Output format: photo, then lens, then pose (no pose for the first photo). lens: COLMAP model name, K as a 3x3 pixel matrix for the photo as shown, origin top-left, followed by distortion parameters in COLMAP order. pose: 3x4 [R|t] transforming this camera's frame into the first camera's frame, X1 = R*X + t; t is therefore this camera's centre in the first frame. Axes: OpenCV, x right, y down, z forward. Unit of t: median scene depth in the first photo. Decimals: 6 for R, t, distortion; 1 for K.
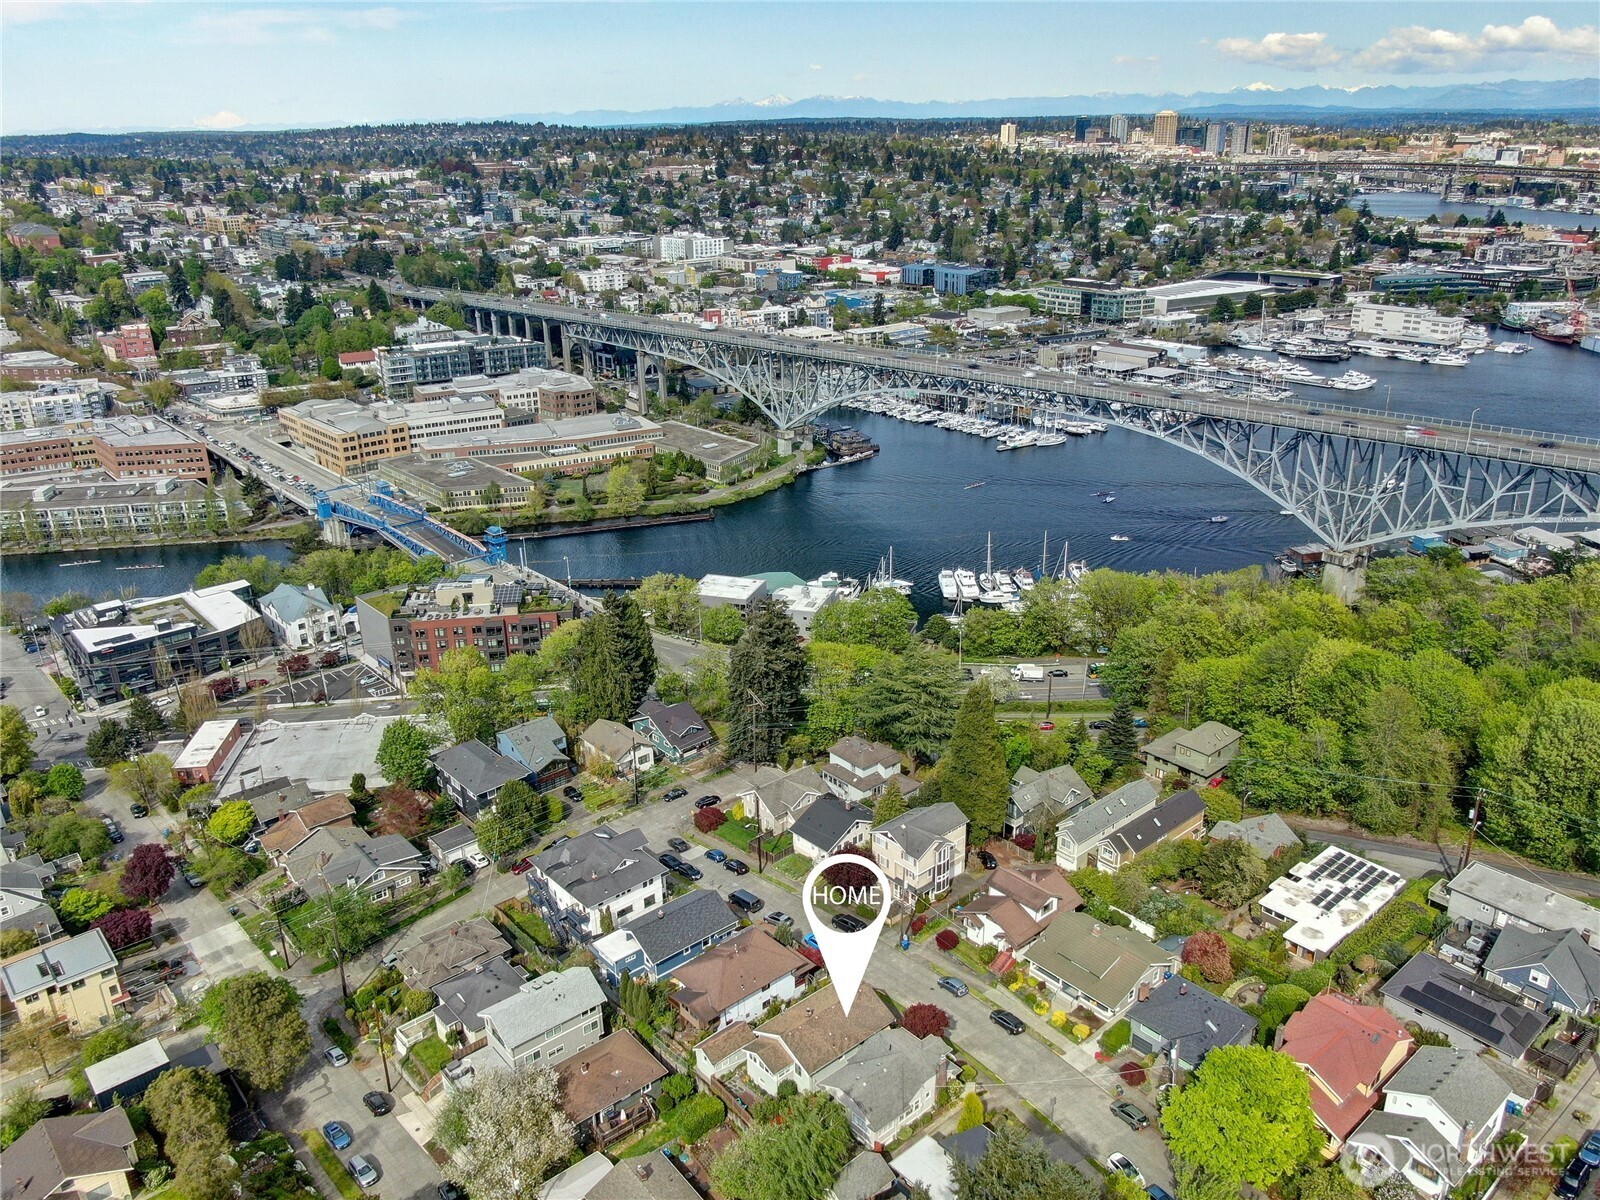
lens RADIAL K [[1180.5, 0, 802.3], [0, 1180.5, 599.0], [0, 0, 1]] dist [-0.013827, -0.001219]
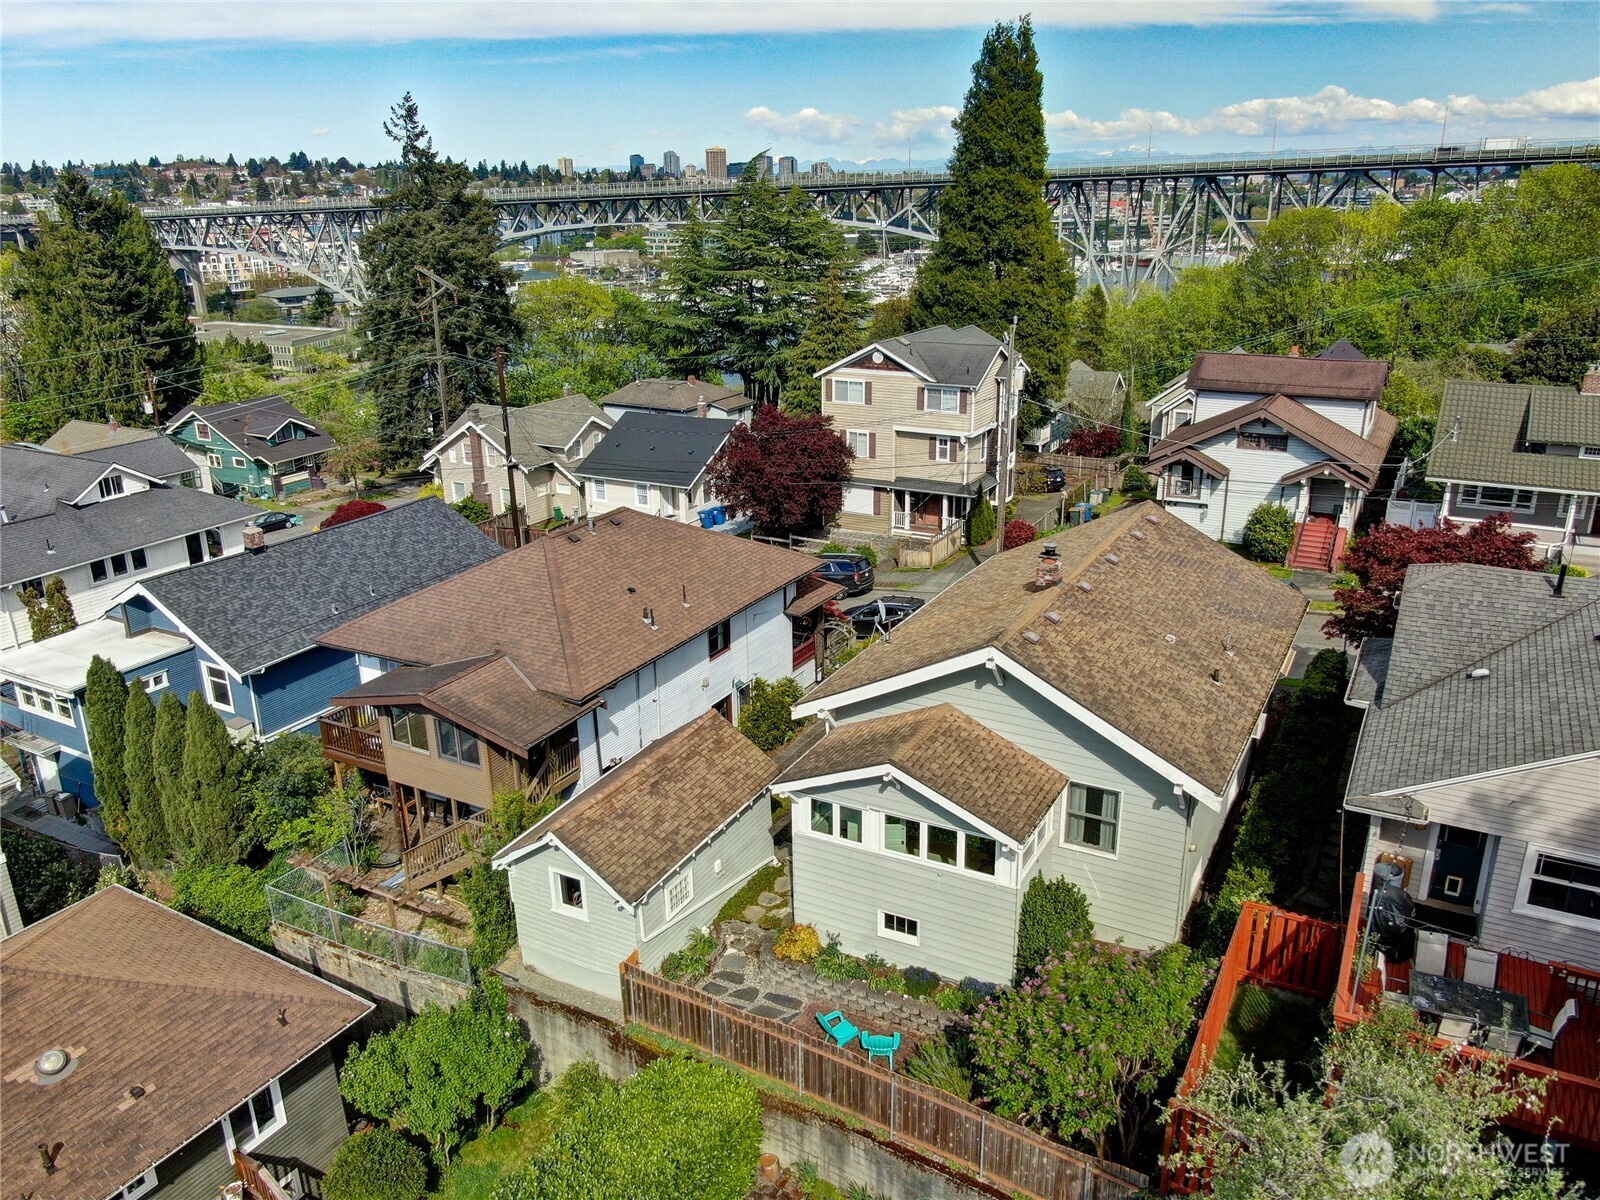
lens RADIAL K [[1186.3, 0, 799.7], [0, 1186.3, 602.2], [0, 0, 1]] dist [-0.002659, -0.001042]
pose [[0.940635, -0.111416, 0.320612, -0.089312], [0.120853, 0.992624, -0.009618, 0.301512], [-0.317176, 0.047794, 0.947162, 0.693154]]
